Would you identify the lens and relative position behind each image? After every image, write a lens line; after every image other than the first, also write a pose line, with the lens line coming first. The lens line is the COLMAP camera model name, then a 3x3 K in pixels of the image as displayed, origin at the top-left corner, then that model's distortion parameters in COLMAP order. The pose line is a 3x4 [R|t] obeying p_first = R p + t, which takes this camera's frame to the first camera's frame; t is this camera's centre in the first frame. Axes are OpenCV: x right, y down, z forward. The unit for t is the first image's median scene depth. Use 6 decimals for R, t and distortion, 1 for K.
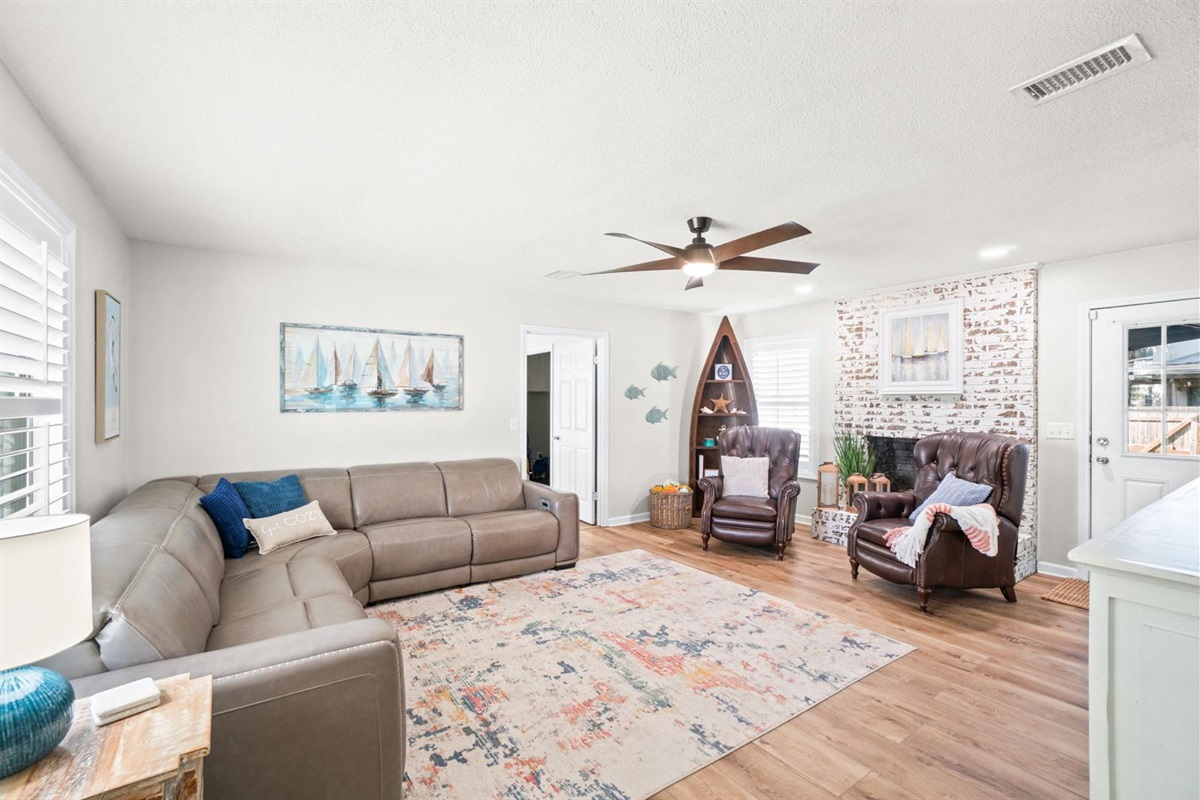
lens RADIAL K [[522.8, 0, 595.6], [0, 522.8, 403.1], [0, 0, 1]] dist [-0.013143, 0.000665]
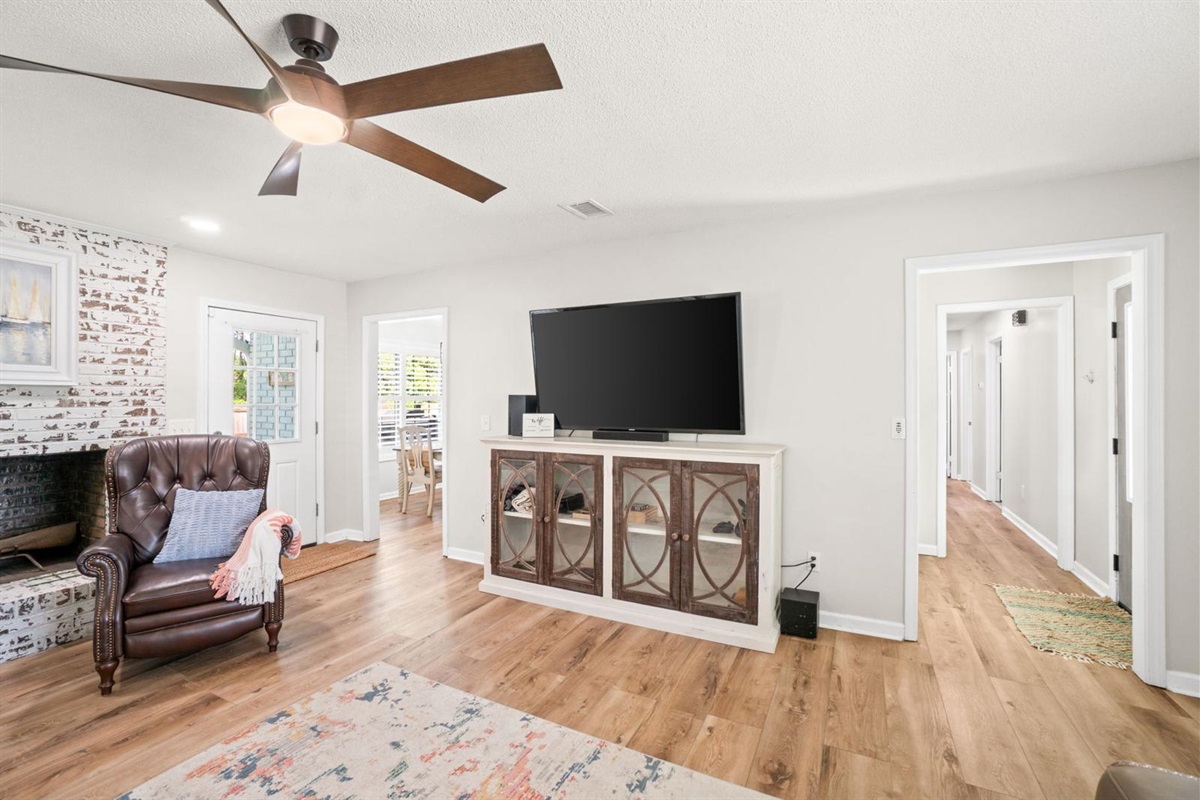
lens RADIAL K [[522.8, 0, 588.0], [0, 522.8, 394.2], [0, 0, 1]] dist [-0.013143, 0.000665]
pose [[-0.450998, 0.005302, 0.892509, -0.262896], [-0.000038, 0.999982, -0.005959, -0.002357], [-0.892525, -0.002721, -0.450990, 0.728898]]
